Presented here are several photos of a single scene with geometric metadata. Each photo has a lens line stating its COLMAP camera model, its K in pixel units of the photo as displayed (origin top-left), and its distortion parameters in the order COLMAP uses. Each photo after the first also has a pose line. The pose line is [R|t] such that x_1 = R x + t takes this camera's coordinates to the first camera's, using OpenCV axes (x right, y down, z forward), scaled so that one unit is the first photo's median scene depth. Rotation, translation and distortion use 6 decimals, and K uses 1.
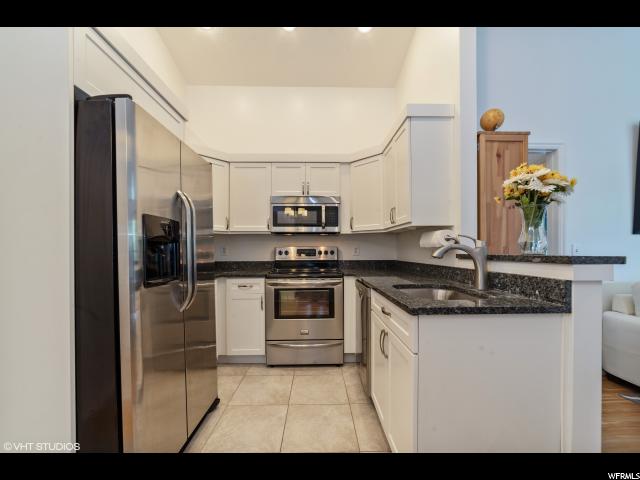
lens RADIAL K [[256.5, 0, 319.8], [0, 256.5, 252.4], [0, 0, 1]] dist [0.000766, 0.000034]
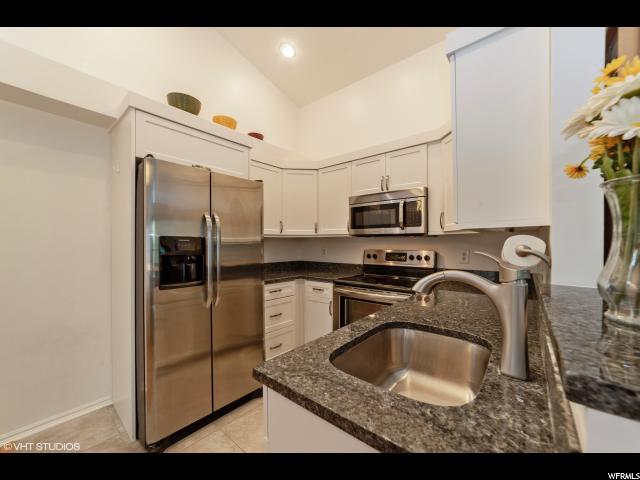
lens RADIAL K [[252.2, 0, 321.5], [0, 252.2, 245.1], [0, 0, 1]] dist [-0.018745, 0.000083]
pose [[0.749376, 0.008655, -0.662088, 0.385779], [-0.007607, 0.999961, 0.004461, -0.049086], [0.662101, 0.001693, 0.749413, 0.253490]]
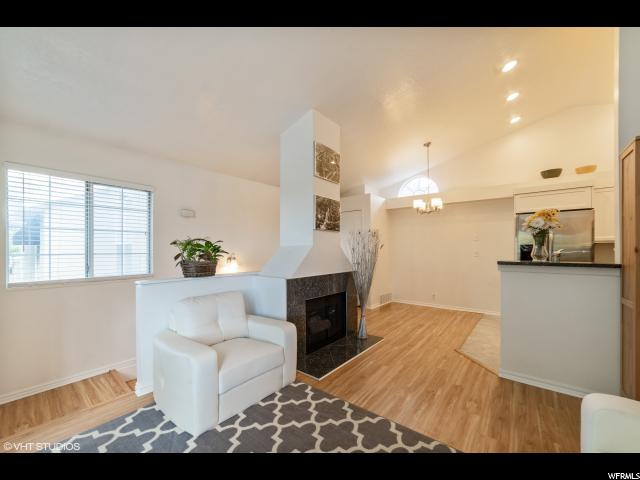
lens RADIAL K [[255.5, 0, 318.8], [0, 255.5, 249.2], [0, 0, 1]] dist [-0.000183, -0.000016]
pose [[-0.659758, 0.000997, -0.751477, 1.653264], [-0.005143, 0.999970, 0.005842, -0.040253], [0.751460, 0.007719, -0.659733, 0.538241]]
